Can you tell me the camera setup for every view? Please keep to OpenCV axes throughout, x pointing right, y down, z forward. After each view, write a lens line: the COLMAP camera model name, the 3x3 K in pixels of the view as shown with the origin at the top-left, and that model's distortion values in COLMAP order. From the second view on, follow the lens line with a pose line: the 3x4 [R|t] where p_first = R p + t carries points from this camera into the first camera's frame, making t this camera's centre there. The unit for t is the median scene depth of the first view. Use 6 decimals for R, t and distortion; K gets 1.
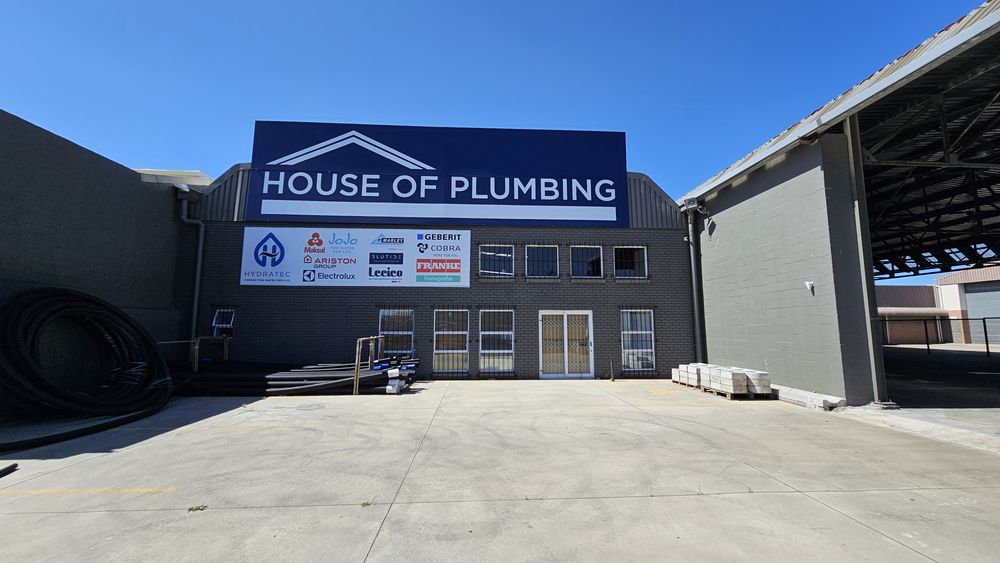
lens RADIAL K [[406.5, 0, 502.9], [0, 406.5, 278.0], [0, 0, 1]] dist [0.001132, 0.000319]
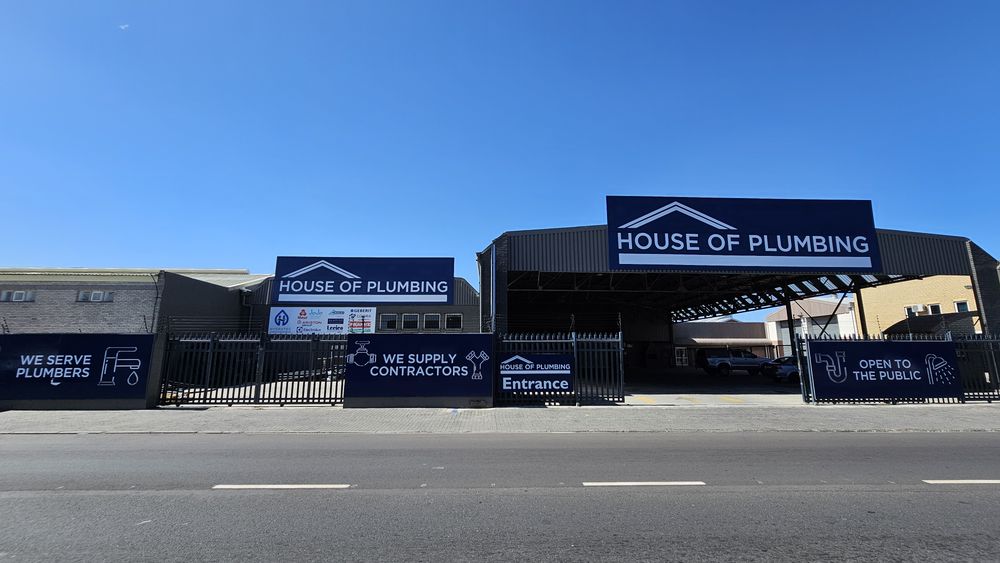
lens RADIAL K [[406.5, 0, 502.9], [0, 406.5, 278.0], [0, 0, 1]] dist [0.001132, 0.000319]
pose [[0.999647, -0.007407, -0.025511, 0.634672], [0.005701, 0.997783, -0.066304, -0.125729], [0.025946, 0.066135, 0.997473, -1.099726]]
